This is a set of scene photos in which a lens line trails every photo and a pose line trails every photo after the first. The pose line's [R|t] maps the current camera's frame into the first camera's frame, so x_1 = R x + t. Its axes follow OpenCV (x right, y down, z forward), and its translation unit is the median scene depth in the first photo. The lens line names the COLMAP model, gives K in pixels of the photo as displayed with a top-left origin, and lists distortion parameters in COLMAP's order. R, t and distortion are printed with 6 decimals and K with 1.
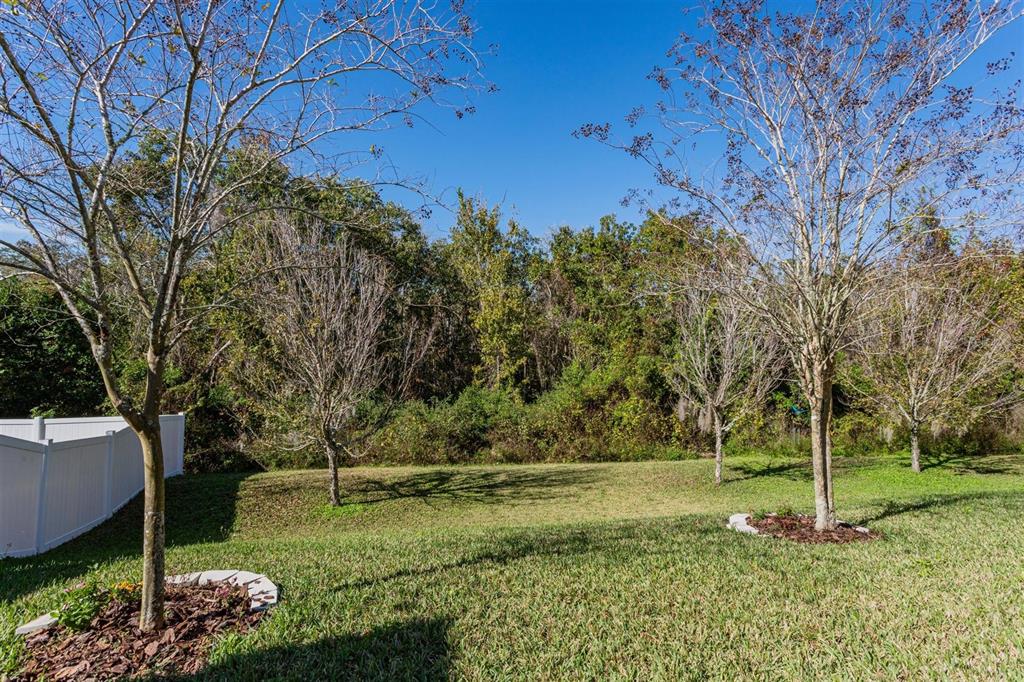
lens RADIAL K [[480.3, 0, 512.0], [0, 480.3, 341.0], [0, 0, 1]] dist [0.004078, 0.000372]
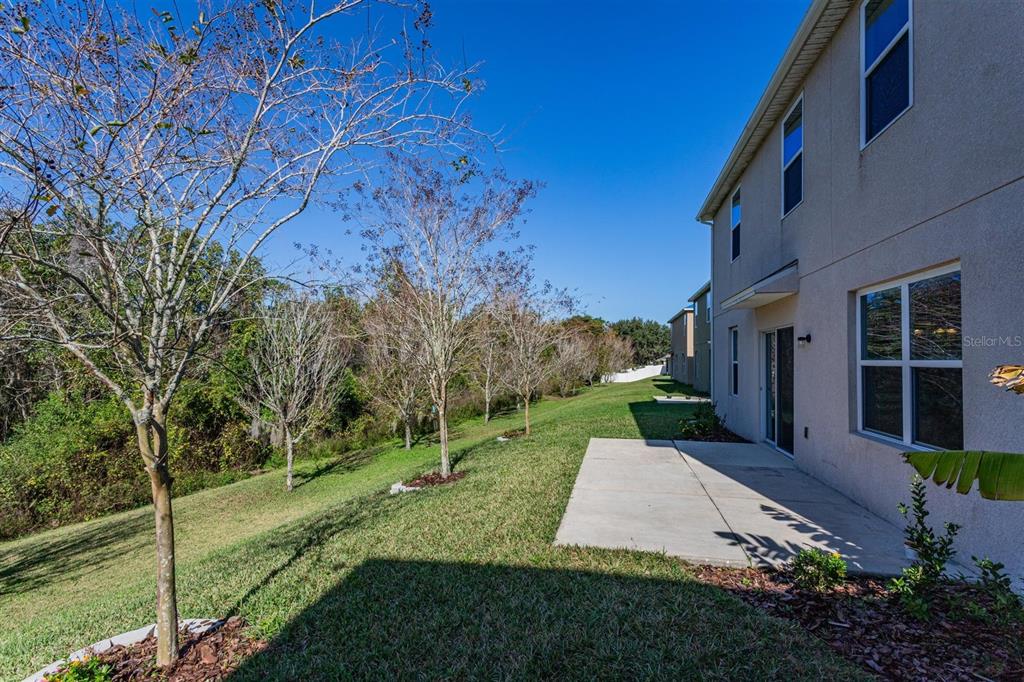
lens RADIAL K [[491.7, 0, 509.3], [0, 491.7, 347.0], [0, 0, 1]] dist [0.004623, 0.000387]
pose [[0.536371, -0.004146, 0.843972, -0.233192], [0.019314, 0.999786, -0.007363, -0.018499], [-0.843761, 0.020250, 0.536336, -0.048937]]
